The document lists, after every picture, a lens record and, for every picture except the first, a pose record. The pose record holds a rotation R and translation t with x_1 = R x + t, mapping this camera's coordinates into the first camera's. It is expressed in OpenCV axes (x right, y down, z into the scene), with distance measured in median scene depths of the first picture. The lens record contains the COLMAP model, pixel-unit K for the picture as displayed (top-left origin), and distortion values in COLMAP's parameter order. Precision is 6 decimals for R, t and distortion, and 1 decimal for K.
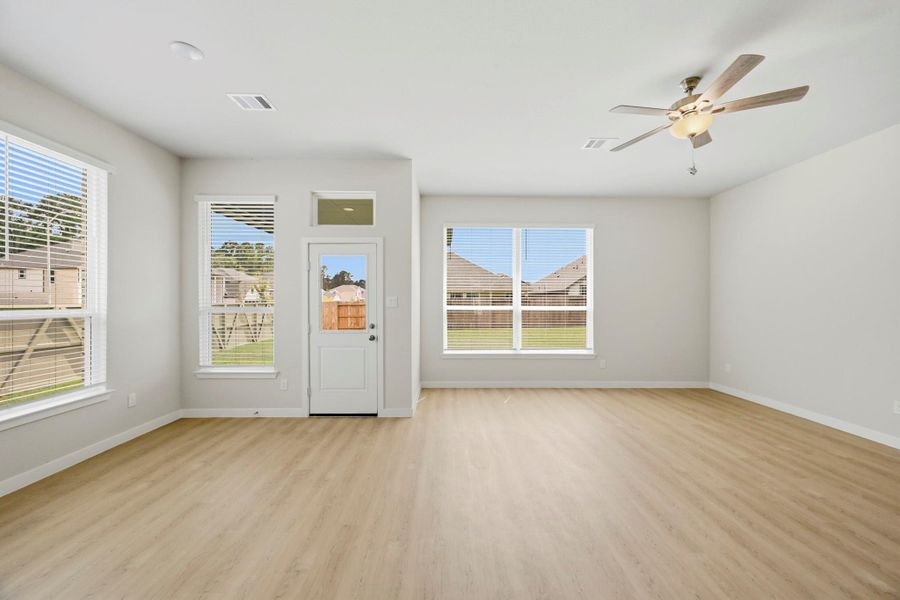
lens RADIAL K [[354.5, 0, 450.9], [0, 354.5, 305.4], [0, 0, 1]] dist [-0.001038, 0.000152]
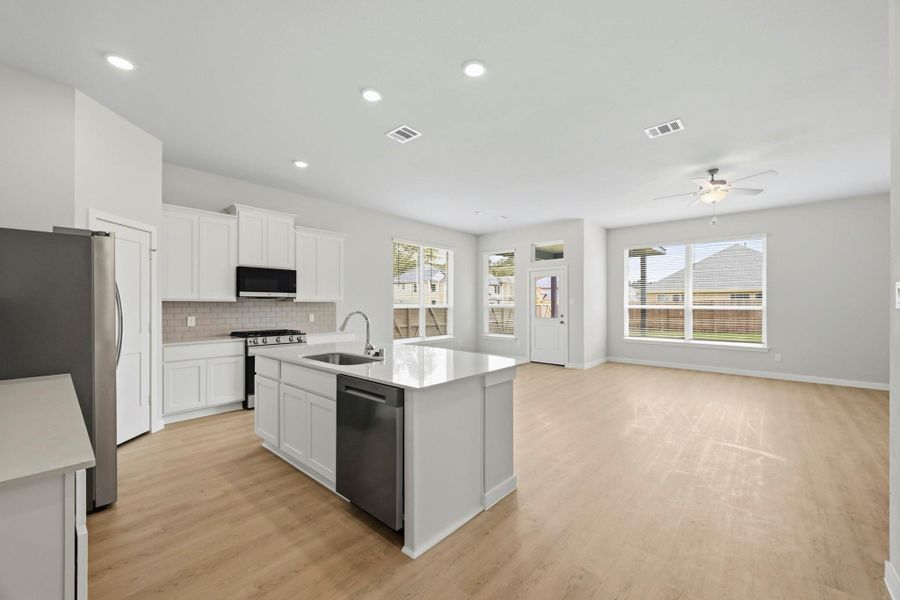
lens RADIAL K [[354.5, 0, 446.2], [0, 354.5, 302.7], [0, 0, 1]] dist [-0.001038, 0.000152]
pose [[0.734997, -0.002044, -0.678067, 0.540827], [-0.006593, 0.999927, -0.010162, 0.013520], [0.678038, 0.011940, 0.734930, -0.683873]]
